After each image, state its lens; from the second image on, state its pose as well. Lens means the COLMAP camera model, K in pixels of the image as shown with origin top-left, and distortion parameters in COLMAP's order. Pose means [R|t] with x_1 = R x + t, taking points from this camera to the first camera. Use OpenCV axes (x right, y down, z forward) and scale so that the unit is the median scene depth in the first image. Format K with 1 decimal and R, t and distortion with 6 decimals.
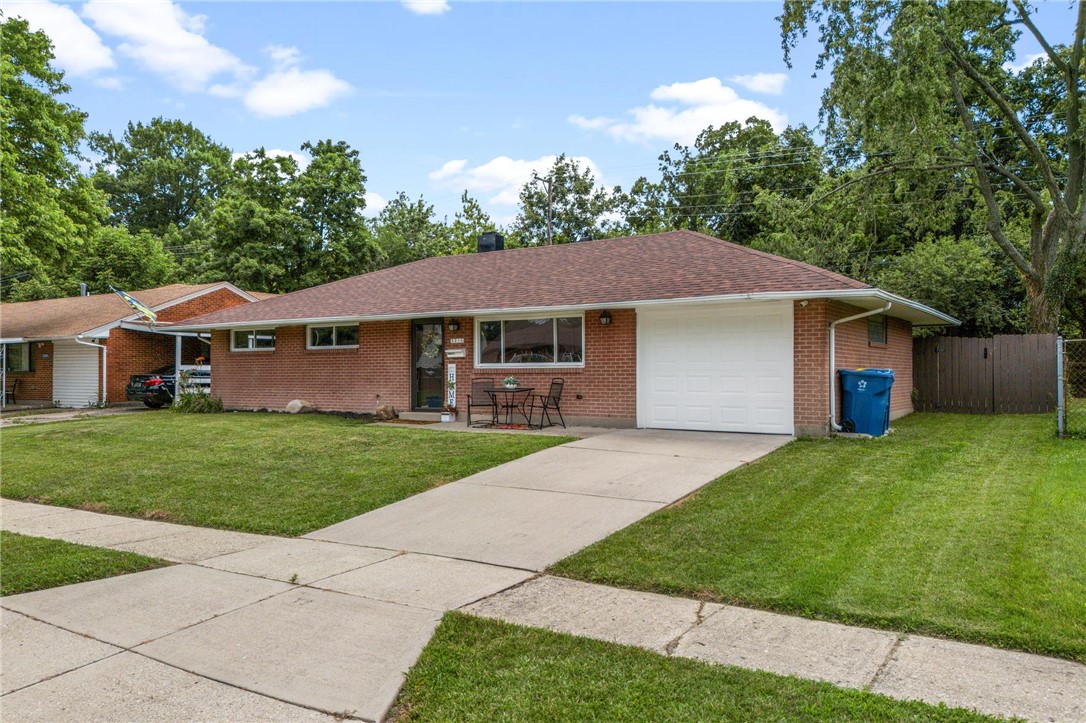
lens RADIAL K [[824.5, 0, 543.0], [0, 824.5, 361.5], [0, 0, 1]] dist [0.034286, -0.001333]
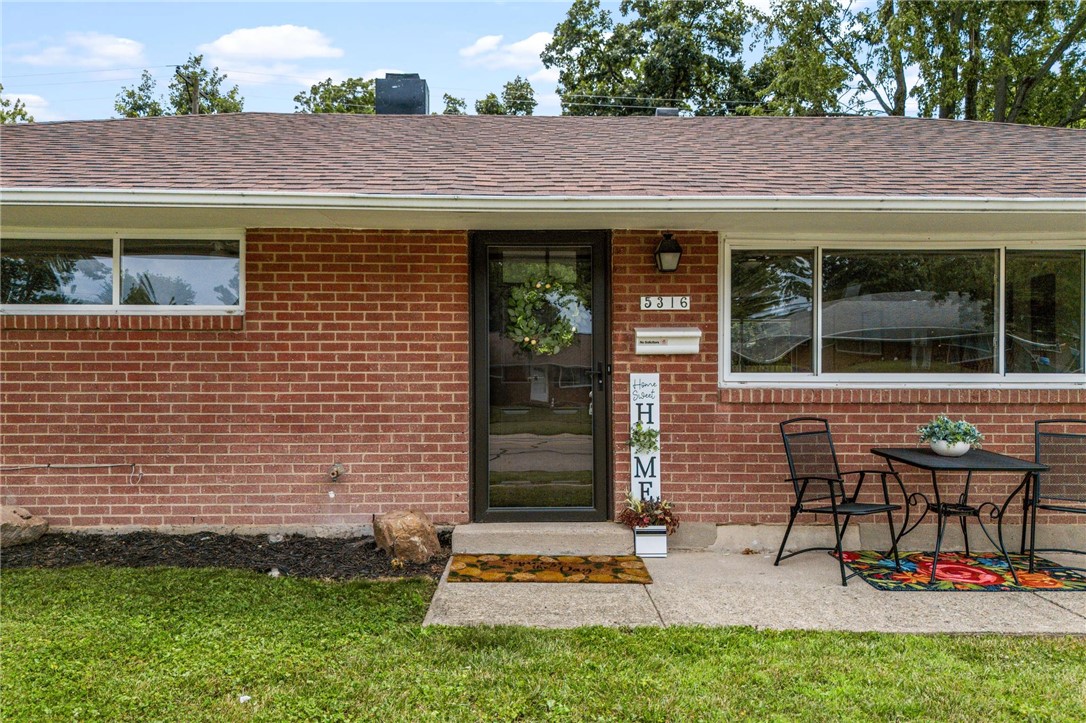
lens RADIAL K [[824.5, 0, 543.0], [0, 824.5, 361.5], [0, 0, 1]] dist [0.034286, -0.001333]
pose [[0.829938, 0.012709, 0.557711, -0.325821], [-0.012849, 0.999911, -0.003665, -0.000089], [-0.557708, -0.004124, 0.830027, 0.752340]]
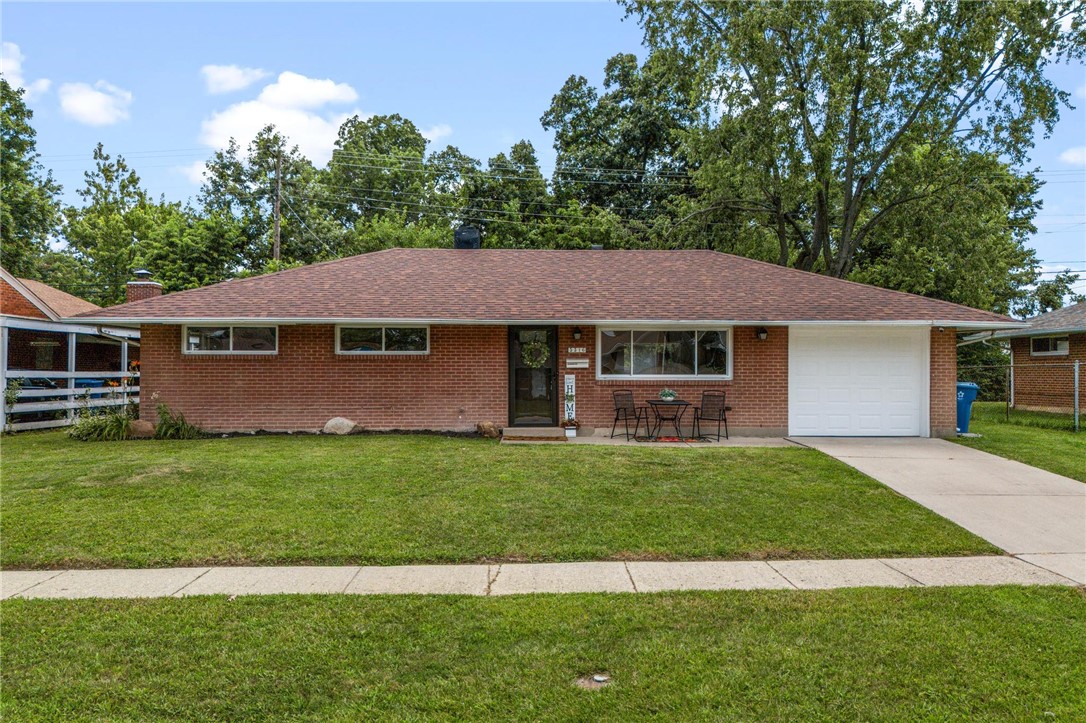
lens RADIAL K [[857.8, 0, 567.1], [0, 857.8, 365.0], [0, 0, 1]] dist [0.044202, -0.003167]
pose [[0.816910, 0.009264, 0.576690, -0.670433], [-0.012019, 0.999927, 0.000962, -0.008951], [-0.576640, -0.007716, 0.816962, 0.212777]]
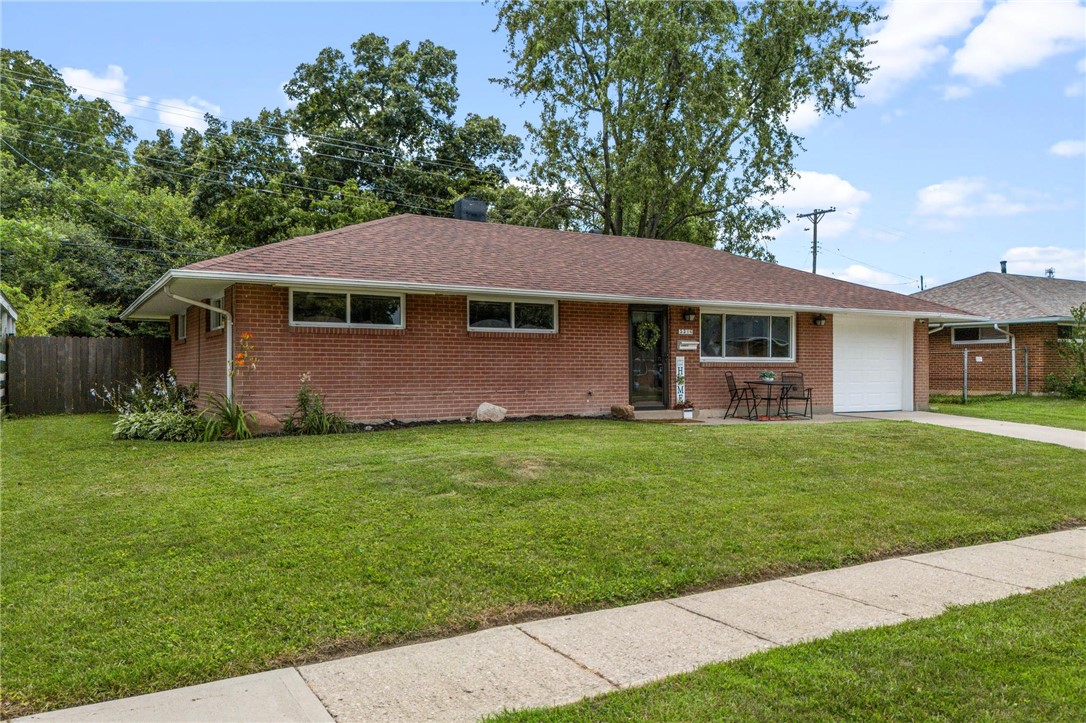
lens RADIAL K [[824.5, 0, 543.0], [0, 824.5, 361.5], [0, 0, 1]] dist [0.034286, -0.001333]
pose [[0.447766, 0.010796, 0.894086, -1.004359], [-0.017250, 0.999845, -0.003434, 0.014261], [-0.893985, -0.013886, 0.447883, 0.724225]]
